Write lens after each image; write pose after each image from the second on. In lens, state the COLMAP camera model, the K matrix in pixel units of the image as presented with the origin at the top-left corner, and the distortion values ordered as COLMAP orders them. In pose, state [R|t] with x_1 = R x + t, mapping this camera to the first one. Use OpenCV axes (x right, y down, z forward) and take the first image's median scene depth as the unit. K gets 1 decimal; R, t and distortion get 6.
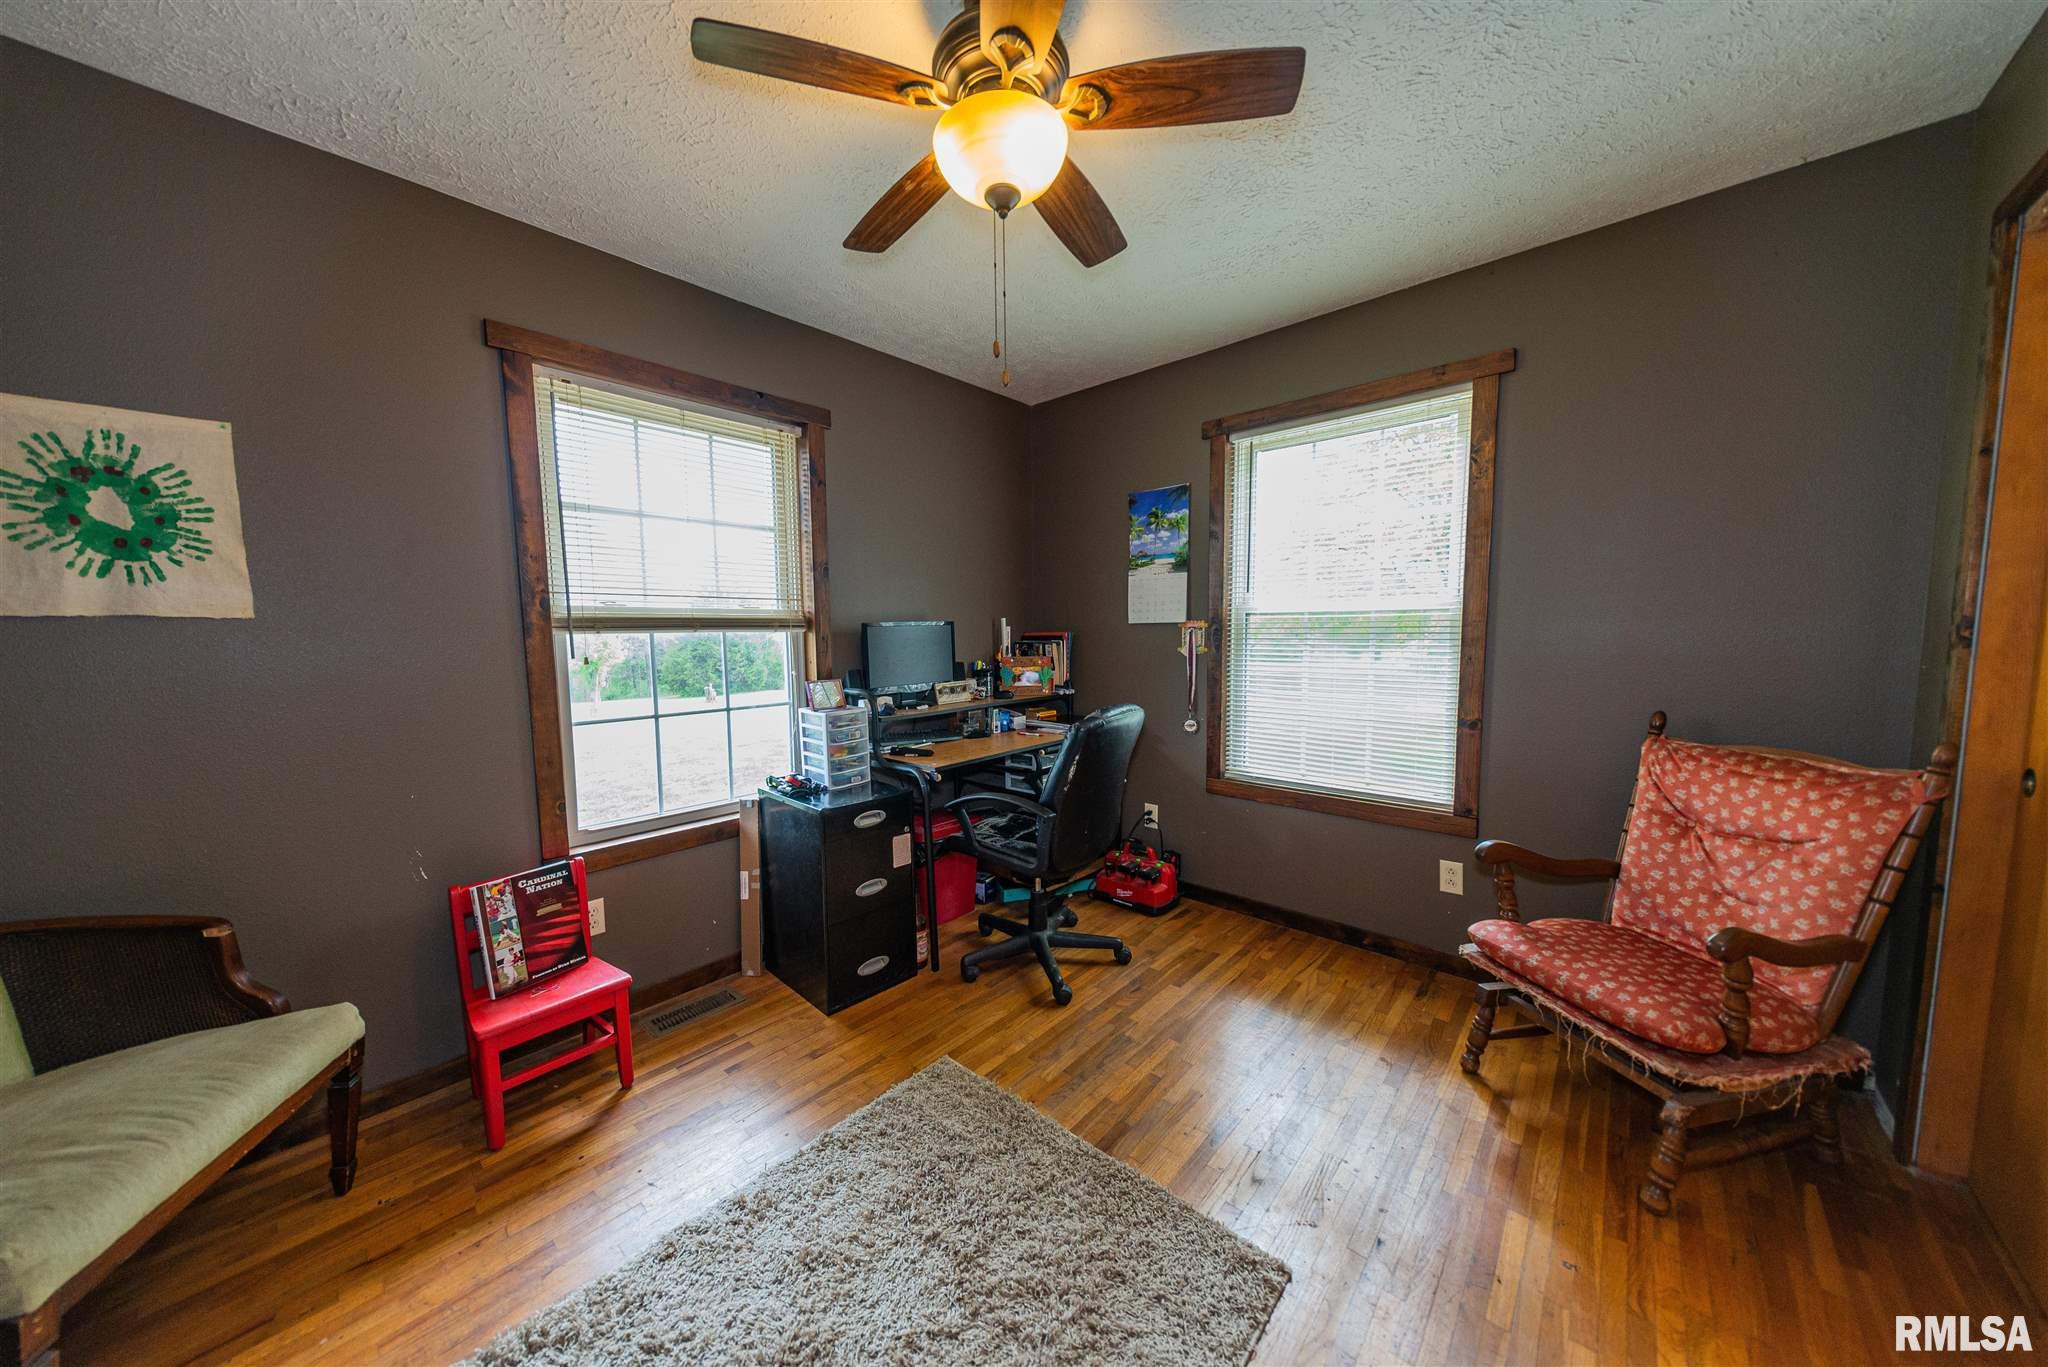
lens RADIAL K [[674.2, 0, 1019.1], [0, 674.2, 684.7], [0, 0, 1]] dist [-0.000189, -0.000052]
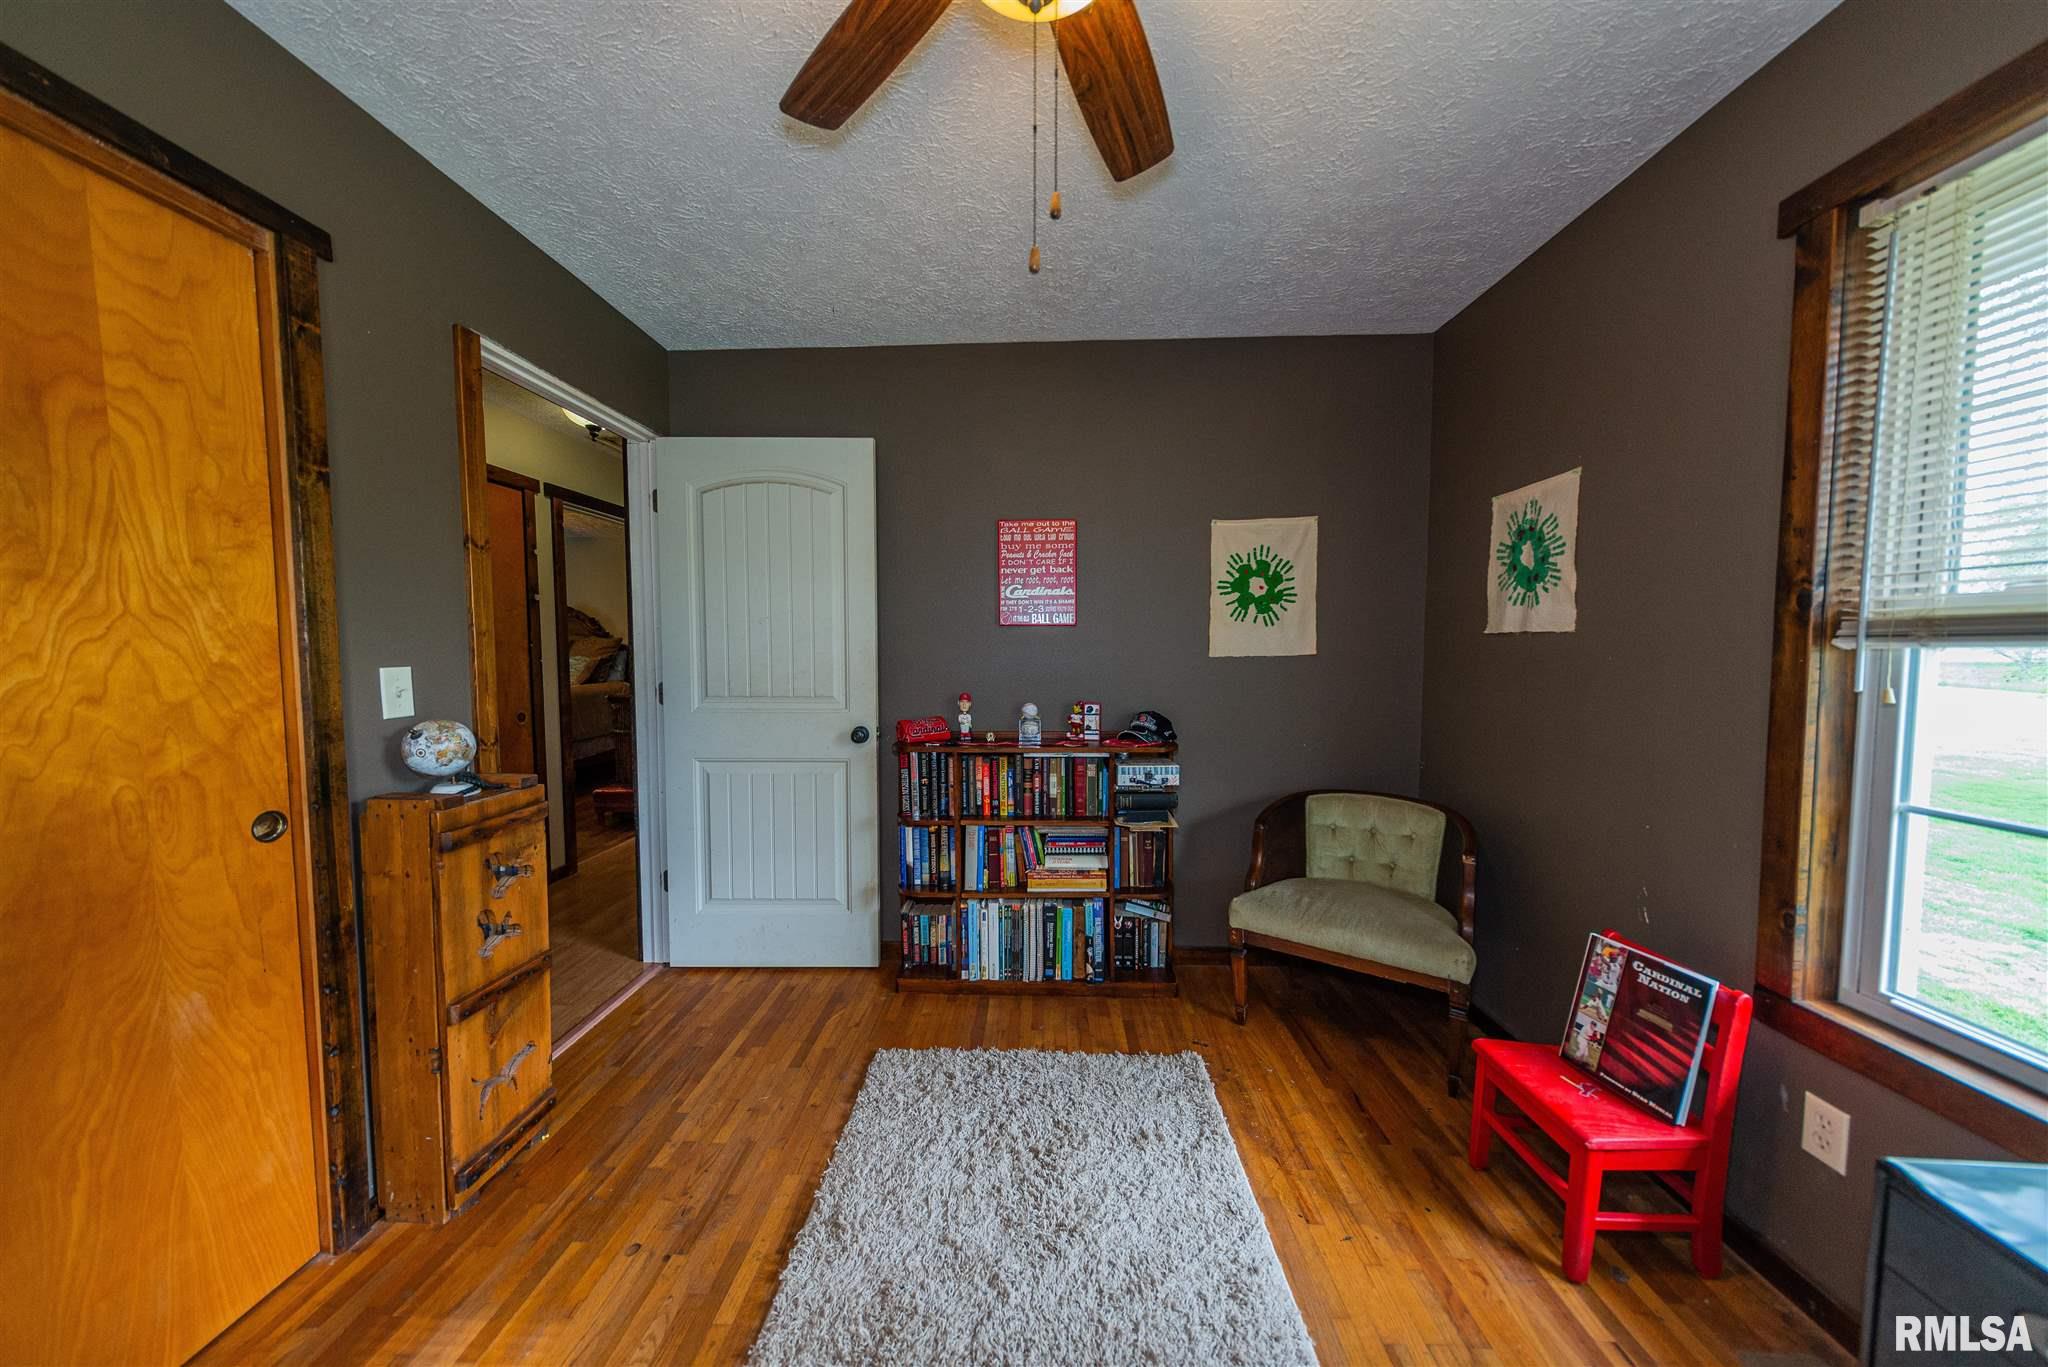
lens RADIAL K [[674.2, 0, 1018.5], [0, 674.2, 689.0], [0, 0, 1]] dist [-0.000189, -0.000052]
pose [[-0.768039, 0.047476, -0.638641, 0.364712], [-0.045824, 0.990618, 0.128750, -0.110103], [0.638761, 0.128150, -0.758658, 1.331618]]
